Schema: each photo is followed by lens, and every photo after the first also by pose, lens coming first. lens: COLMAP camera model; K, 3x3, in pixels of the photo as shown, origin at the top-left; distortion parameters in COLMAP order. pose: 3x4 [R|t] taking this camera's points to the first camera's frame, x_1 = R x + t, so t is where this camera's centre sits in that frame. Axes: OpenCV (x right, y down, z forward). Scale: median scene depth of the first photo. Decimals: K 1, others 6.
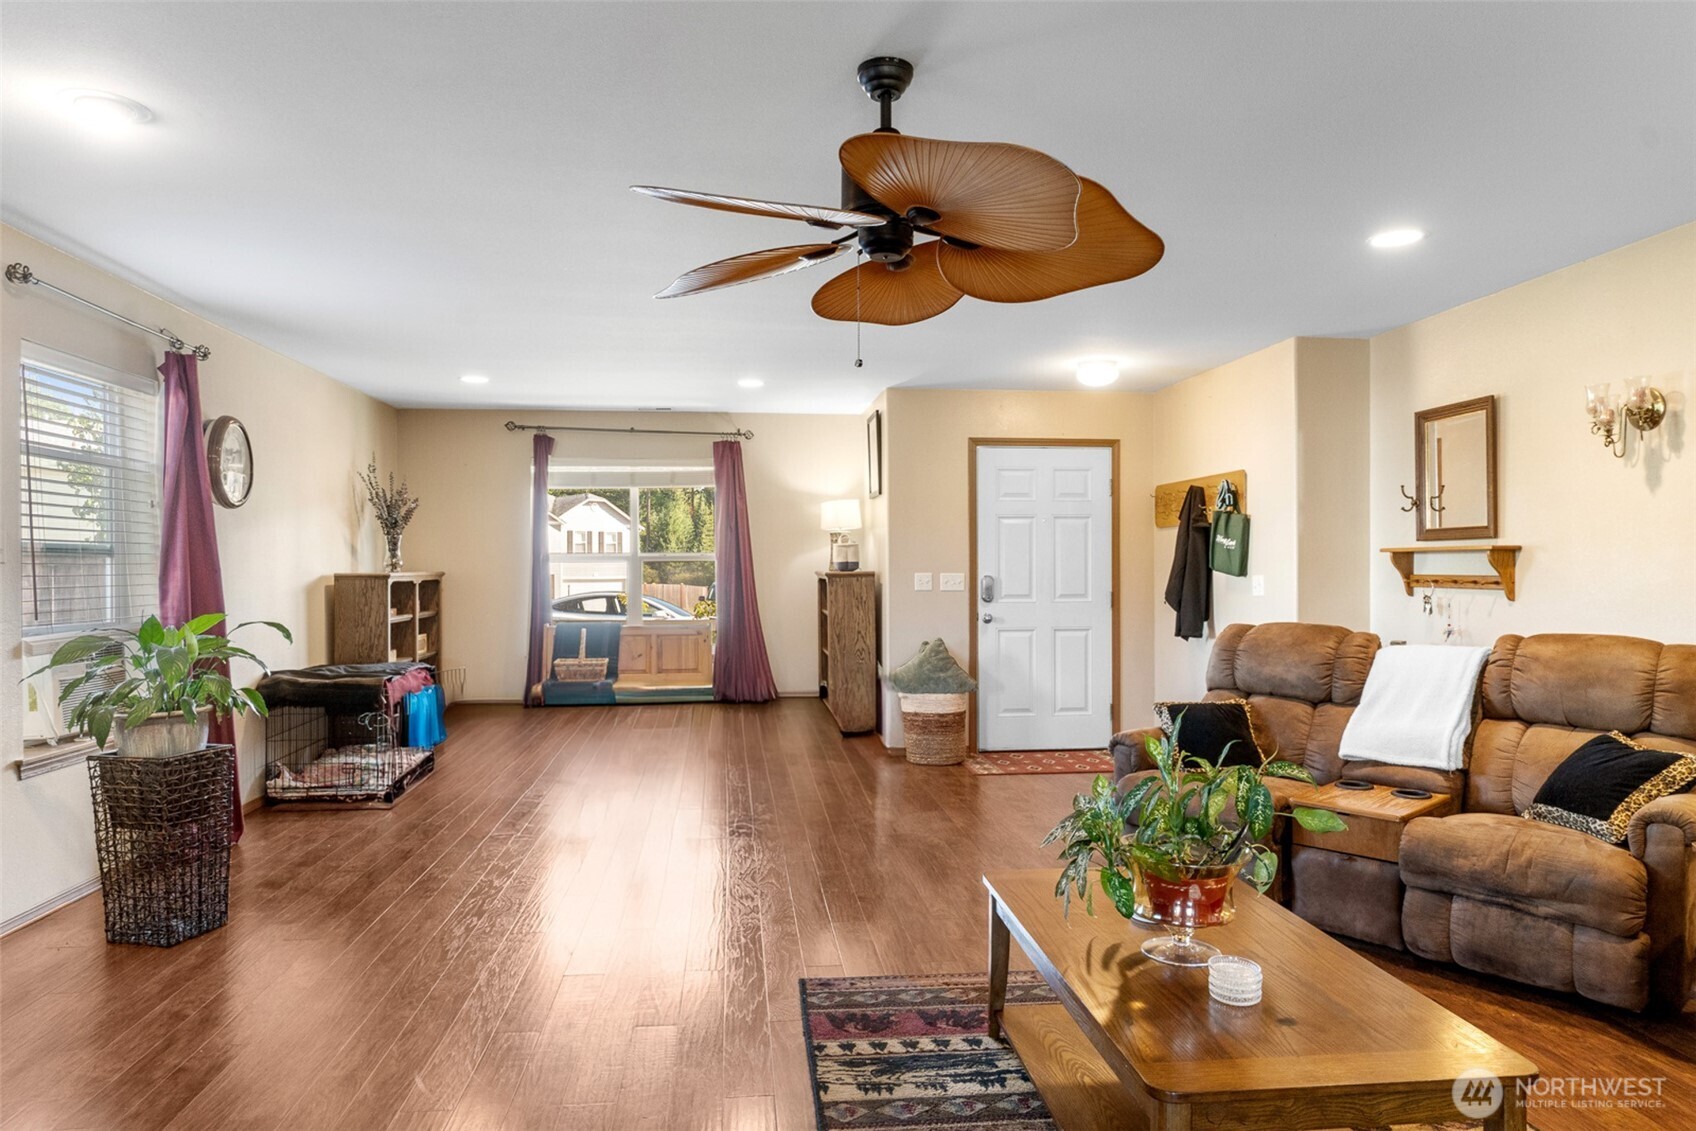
lens RADIAL K [[1052.5, 0, 847.1], [0, 1052.5, 564.6], [0, 0, 1]] dist [-0.002307, 0.000321]
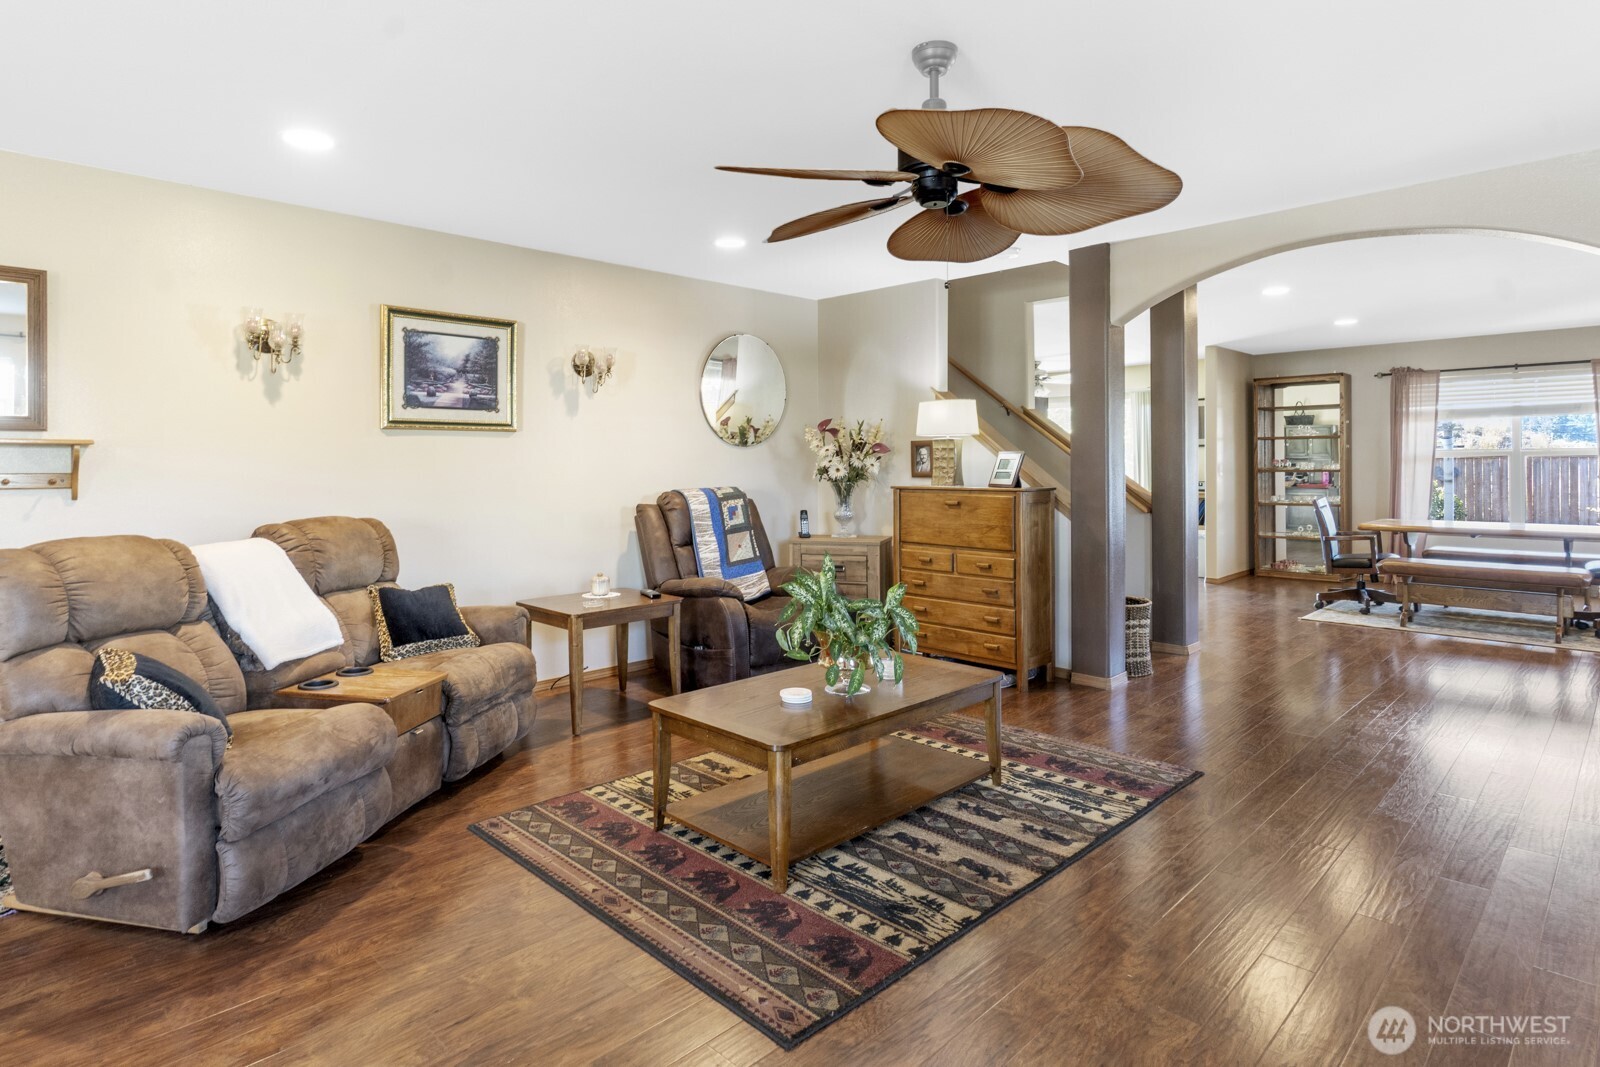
lens RADIAL K [[866.2, 0, 800.4], [0, 866.2, 467.1], [0, 0, 1]] dist [0.002895, -0.001449]
pose [[-0.635252, 0.006478, 0.772278, -0.589994], [0.002988, 0.999978, -0.005930, 0.018939], [-0.772299, -0.001460, -0.635257, 1.624847]]
